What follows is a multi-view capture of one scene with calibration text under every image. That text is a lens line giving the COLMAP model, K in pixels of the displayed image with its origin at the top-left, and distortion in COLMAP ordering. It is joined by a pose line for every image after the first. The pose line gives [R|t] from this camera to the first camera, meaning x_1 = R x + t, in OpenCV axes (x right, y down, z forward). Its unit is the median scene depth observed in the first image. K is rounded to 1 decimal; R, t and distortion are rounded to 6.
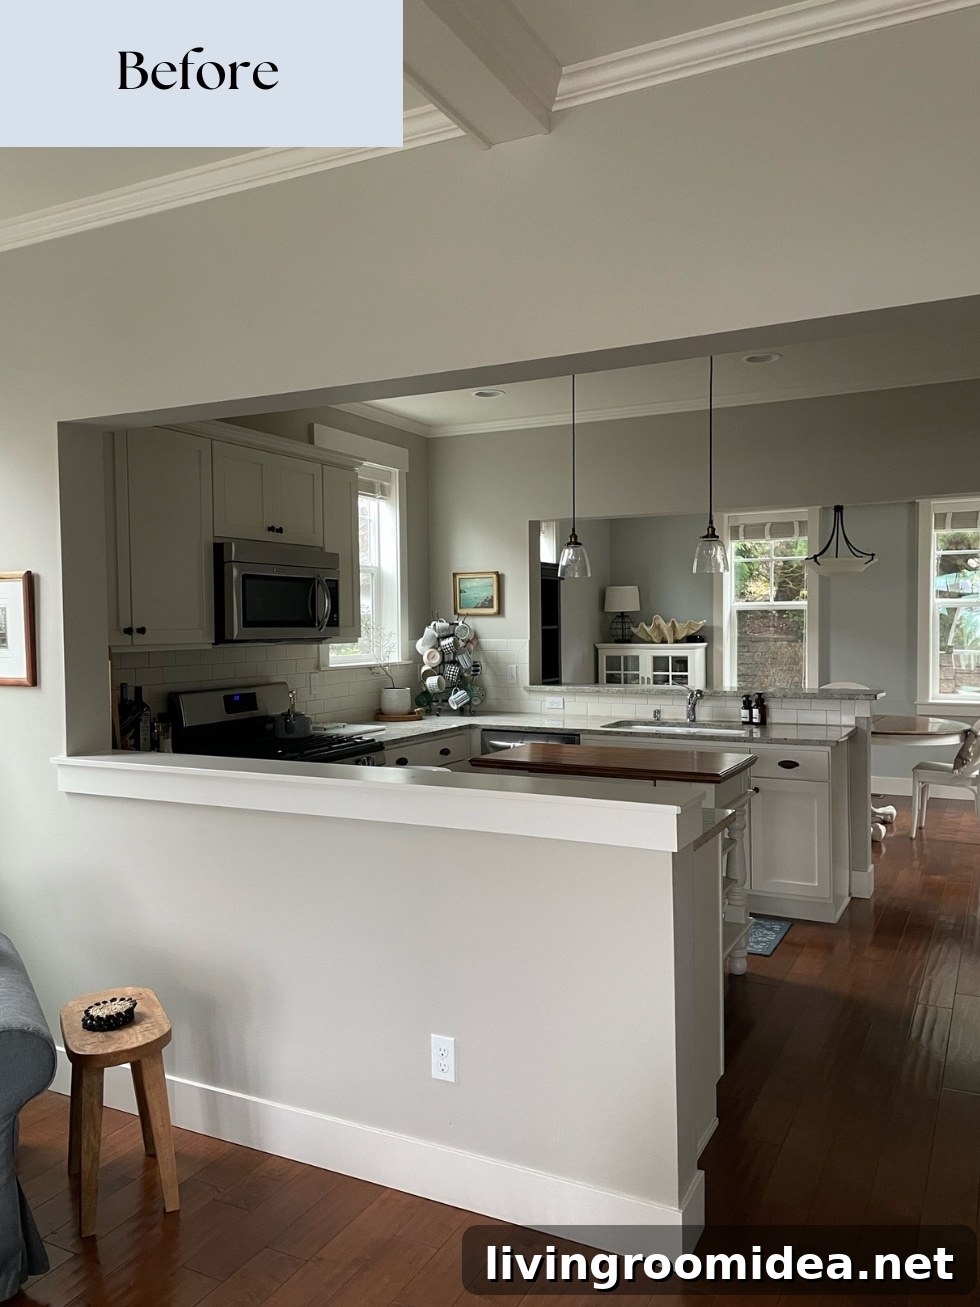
lens RADIAL K [[1024.1, 0, 495.1], [0, 1024.1, 654.3], [0, 0, 1]] dist [0.059658, -0.012560]
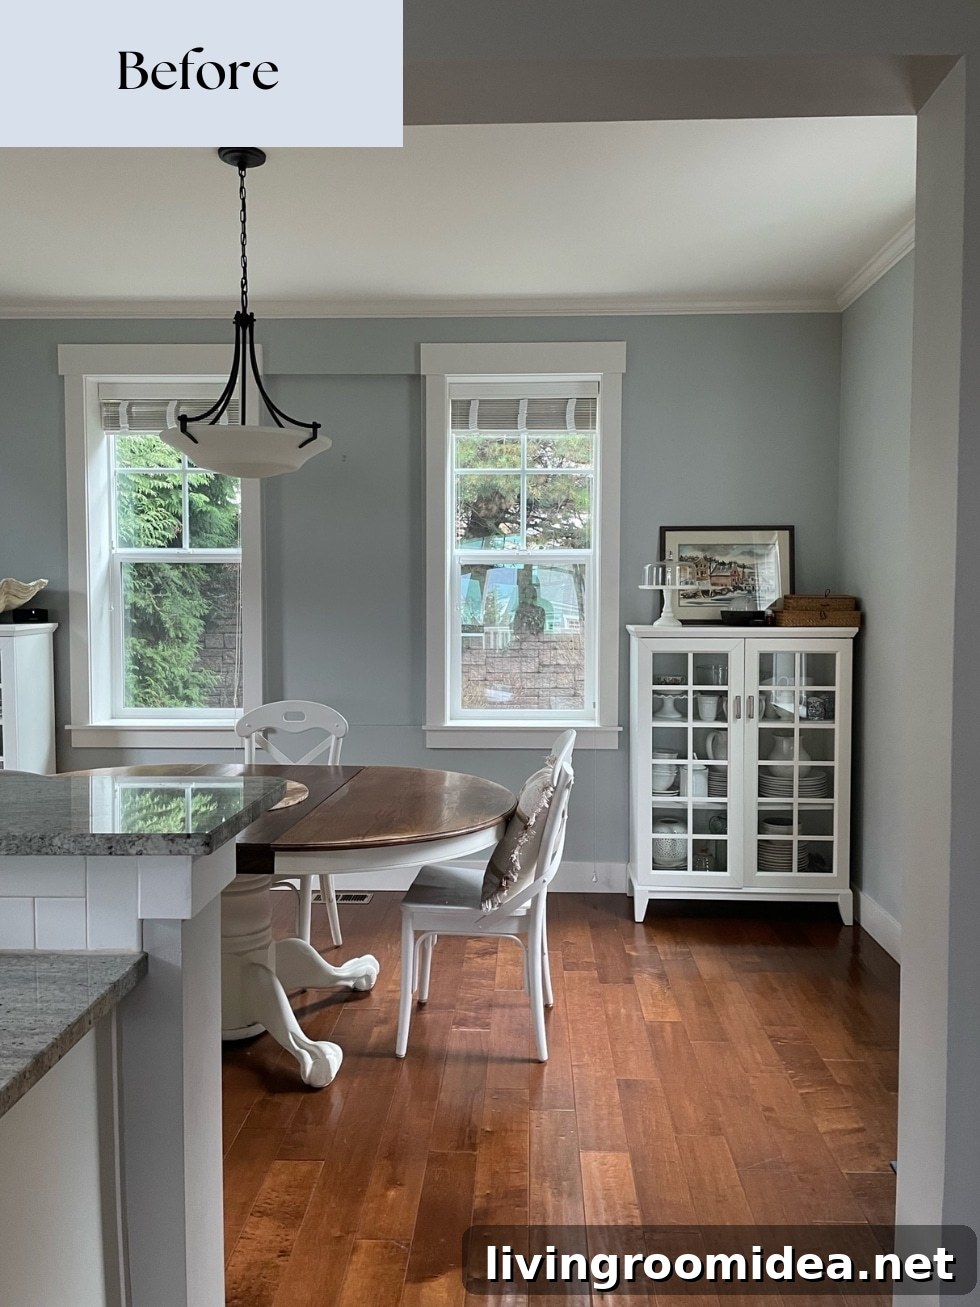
lens RADIAL K [[1024.1, 0, 498.4], [0, 1024.1, 646.0], [0, 0, 1]] dist [0.059658, -0.012560]
pose [[0.908963, -0.008812, 0.416784, 0.267793], [0.002700, 0.999880, 0.015251, -0.009853], [-0.416868, -0.012738, 0.908878, 0.601403]]
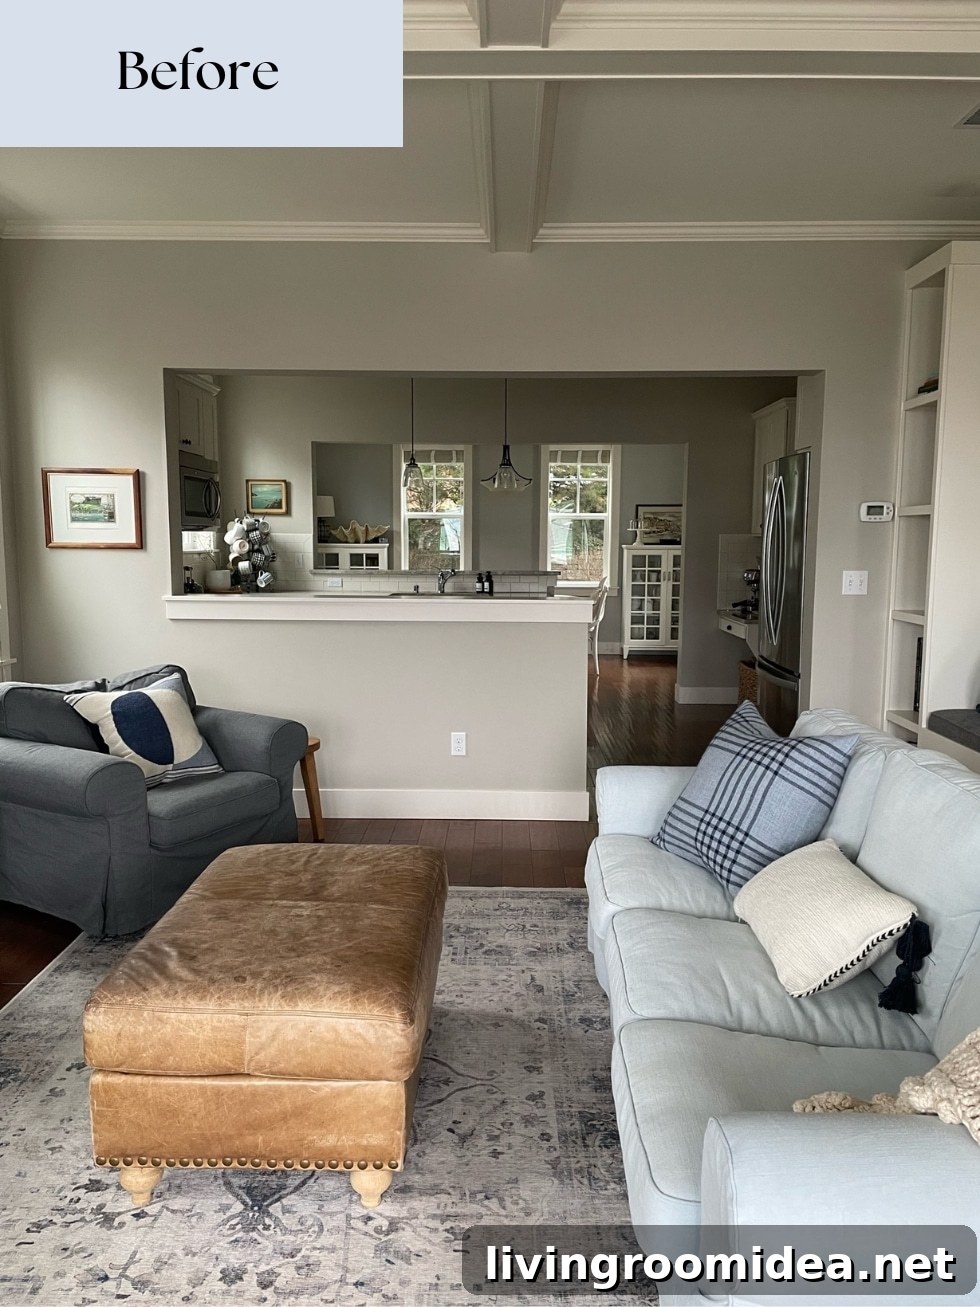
lens RADIAL K [[1024.1, 0, 492.2], [0, 1024.1, 682.1], [0, 0, 1]] dist [0.059658, -0.012560]
pose [[0.897597, -0.046812, 0.438325, -0.340663], [-0.000468, 0.994244, 0.107140, 0.032661], [-0.440818, -0.096374, 0.892408, -0.290082]]
